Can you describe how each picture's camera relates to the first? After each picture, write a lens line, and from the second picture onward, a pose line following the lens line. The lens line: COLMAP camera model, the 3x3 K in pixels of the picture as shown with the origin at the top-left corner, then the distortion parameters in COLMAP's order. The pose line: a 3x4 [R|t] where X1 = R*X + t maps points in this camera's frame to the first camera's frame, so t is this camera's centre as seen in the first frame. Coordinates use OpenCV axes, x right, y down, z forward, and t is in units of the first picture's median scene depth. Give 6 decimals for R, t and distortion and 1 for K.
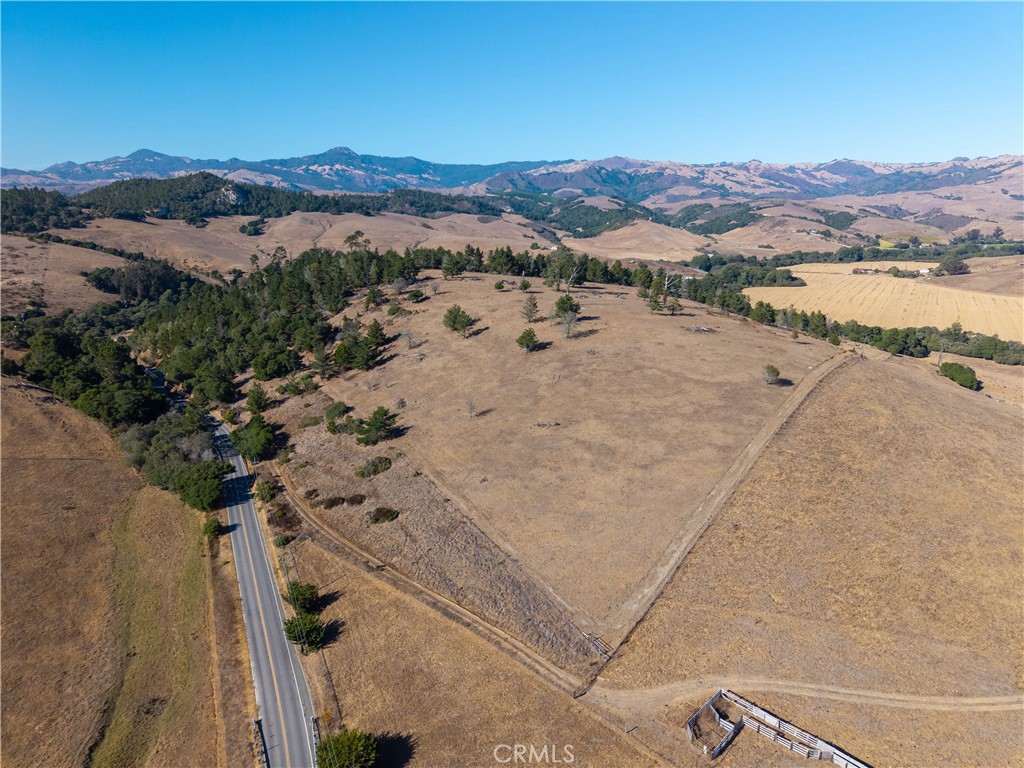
lens RADIAL K [[691.0, 0, 515.2], [0, 691.0, 382.2], [0, 0, 1]] dist [0.013875, -0.011617]
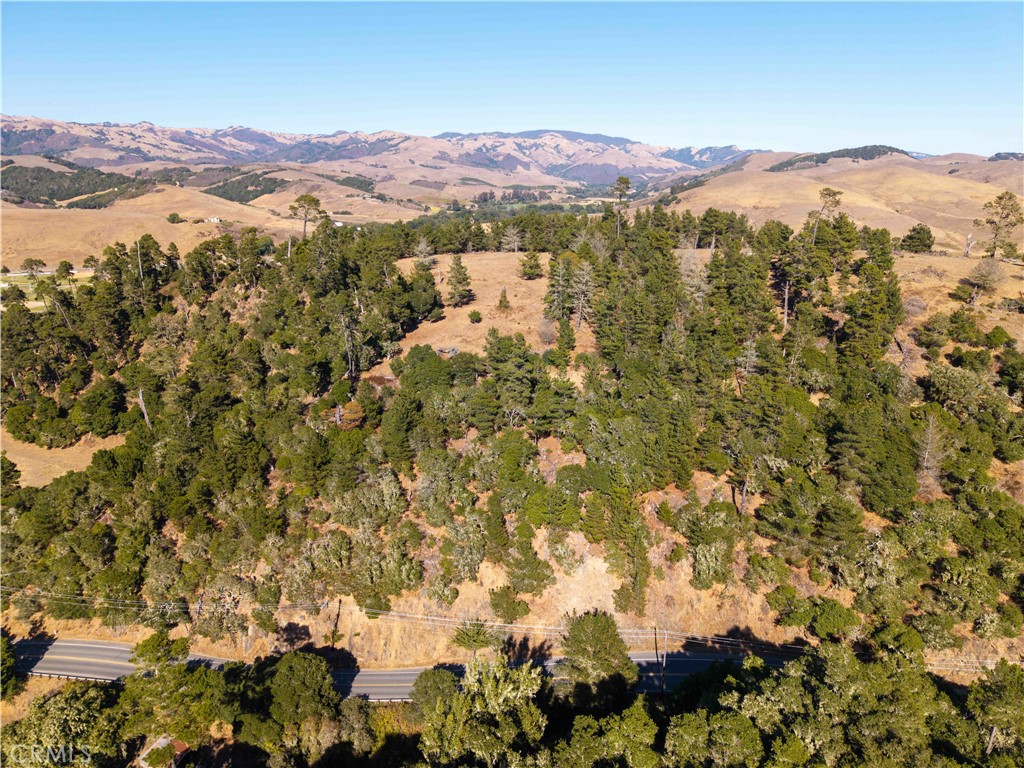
lens RADIAL K [[691.0, 0, 518.3], [0, 691.0, 376.9], [0, 0, 1]] dist [0.013875, -0.011617]
pose [[0.678352, -0.201672, 0.706517, -0.130181], [0.177113, 0.978120, 0.109147, -0.030293], [-0.713071, 0.051093, 0.699228, 0.147148]]
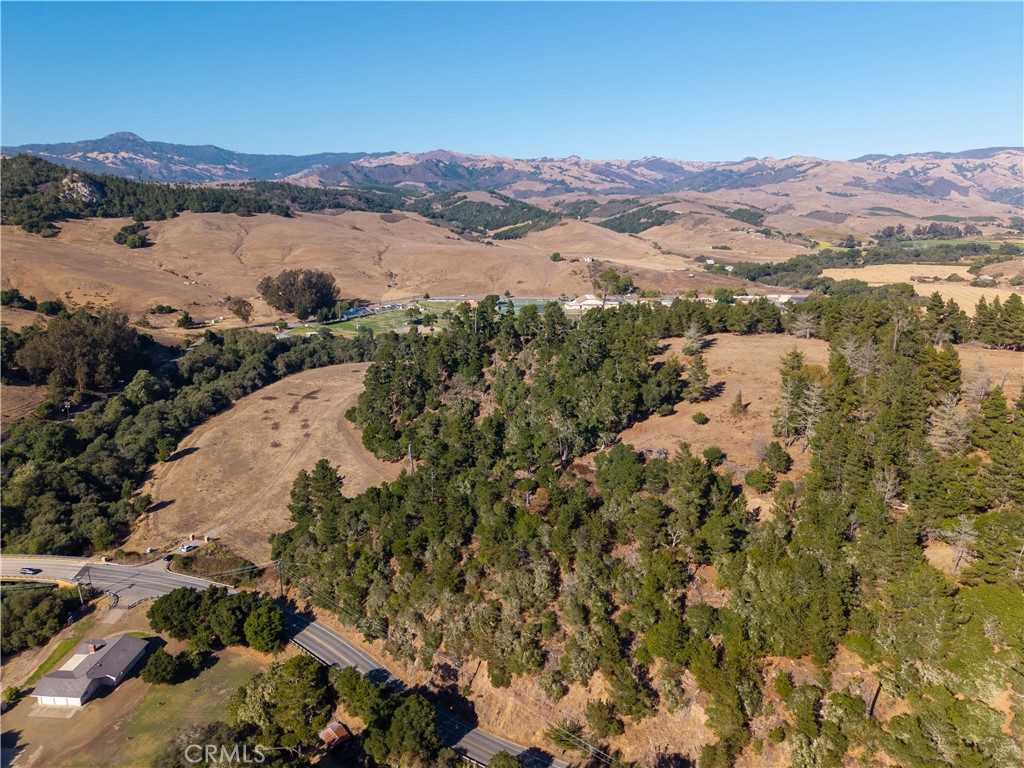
lens RADIAL K [[691.0, 0, 515.5], [0, 691.0, 381.7], [0, 0, 1]] dist [0.013875, -0.011617]
pose [[0.963121, -0.066719, 0.260664, -0.116610], [0.064747, 0.997771, 0.016157, -0.036851], [-0.261161, 0.001316, 0.965294, 0.132154]]
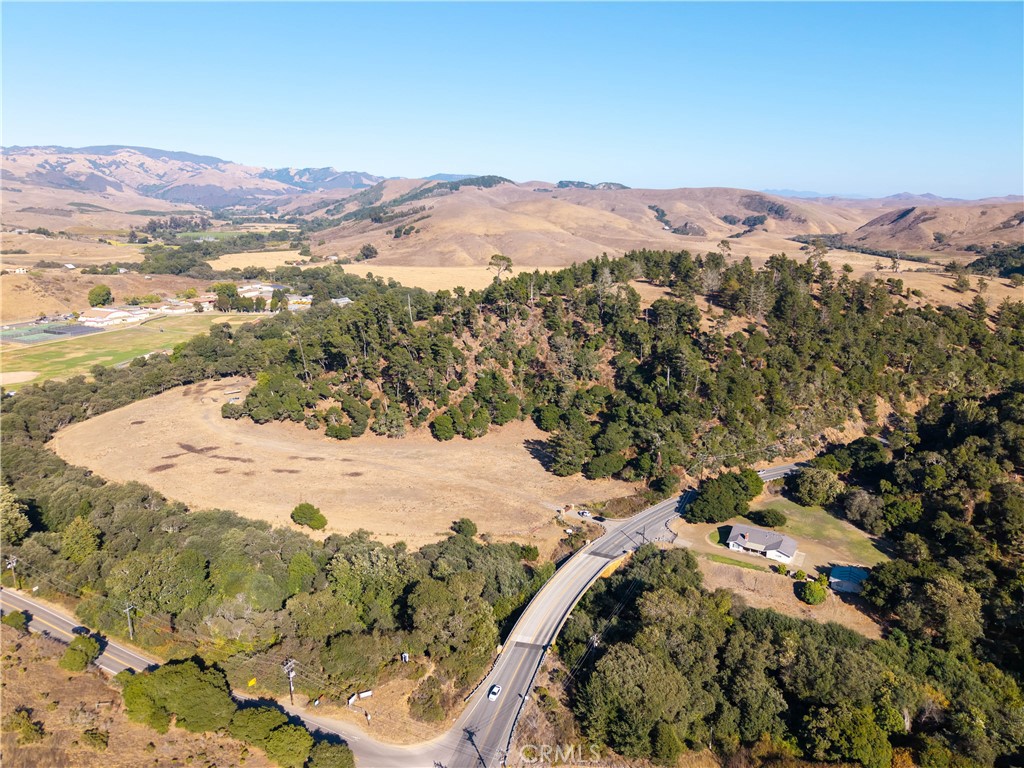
lens RADIAL K [[691.0, 0, 518.7], [0, 691.0, 376.5], [0, 0, 1]] dist [0.013875, -0.011617]
pose [[0.178695, -0.246654, 0.952486, -0.239503], [0.240273, 0.949698, 0.200854, -0.060315], [-0.954116, 0.192965, 0.228970, 0.220521]]
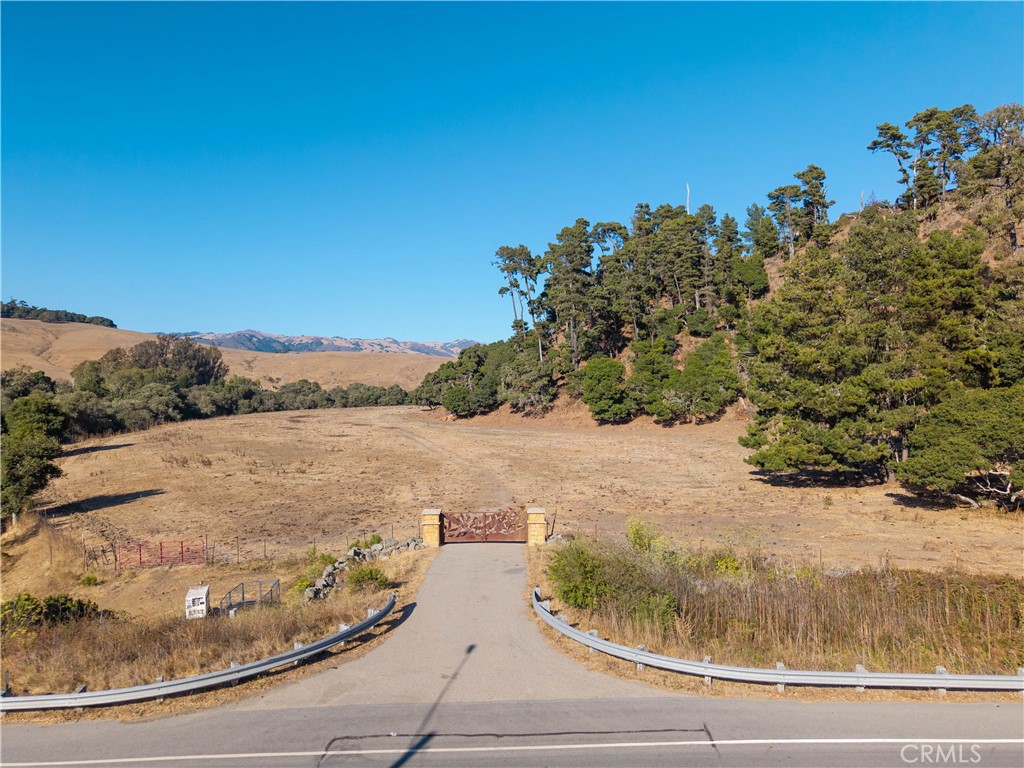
lens RADIAL K [[691.0, 0, 514.0], [0, 691.0, 383.1], [0, 0, 1]] dist [0.013875, -0.011617]
pose [[0.855690, -0.004817, 0.517466, -0.144421], [0.135302, 0.967255, -0.214735, -0.014964], [-0.499487, 0.253761, 0.828322, 0.227356]]
